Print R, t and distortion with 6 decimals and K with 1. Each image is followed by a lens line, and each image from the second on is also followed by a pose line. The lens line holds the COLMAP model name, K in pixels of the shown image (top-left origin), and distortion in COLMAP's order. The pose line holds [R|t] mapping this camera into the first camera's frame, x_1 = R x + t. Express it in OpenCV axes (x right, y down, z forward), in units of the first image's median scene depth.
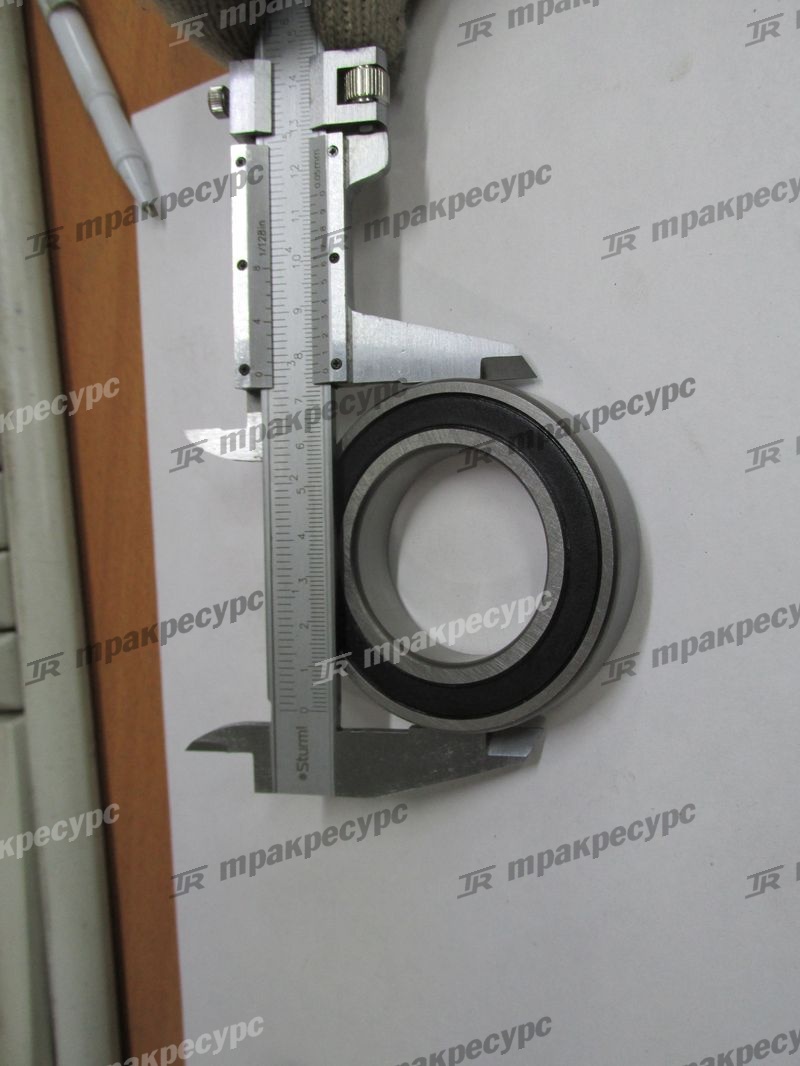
lens RADIAL K [[871.8, 0, 411.4], [0, 871.8, 521.5], [0, 0, 1]] dist [-0.042540, 0.030247]
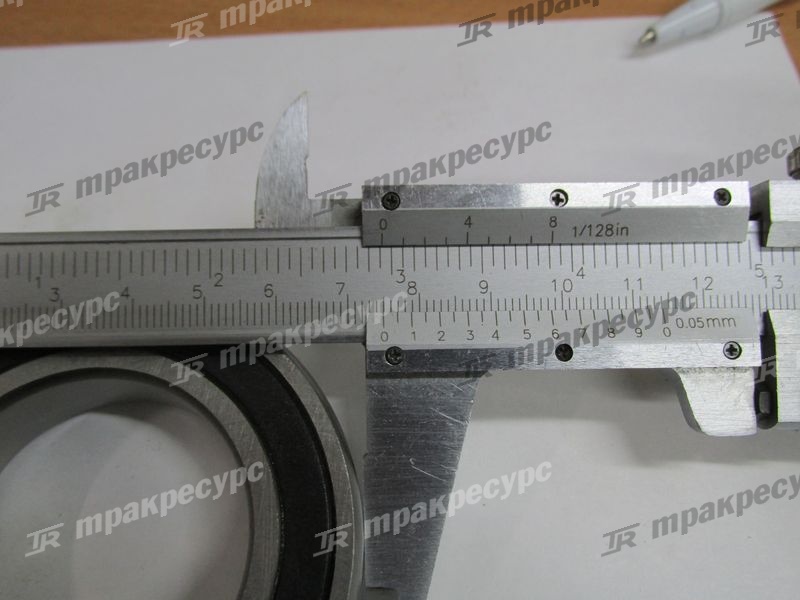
lens RADIAL K [[654.3, 0, 418.4], [0, 654.3, 313.8], [0, 0, 1]] dist [-0.042540, 0.030247]
pose [[-0.002559, 0.991582, 0.129459, -0.172957], [-0.999528, 0.001425, -0.030677, -0.180233], [-0.030603, -0.129476, 0.991110, 0.528752]]
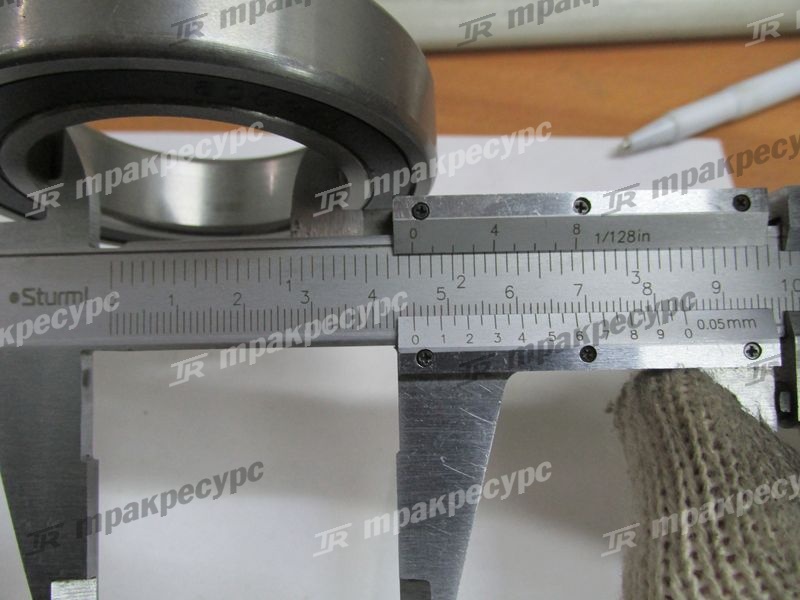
lens RADIAL K [[620.4, 0, 398.2], [0, 620.4, 315.5], [0, 0, 1]] dist [-0.041082, 0.043838]
pose [[0.008930, 0.992252, 0.123917, -0.172418], [-0.999952, 0.008362, 0.005106, -0.160058], [0.004030, -0.123957, 0.992279, 0.531076]]
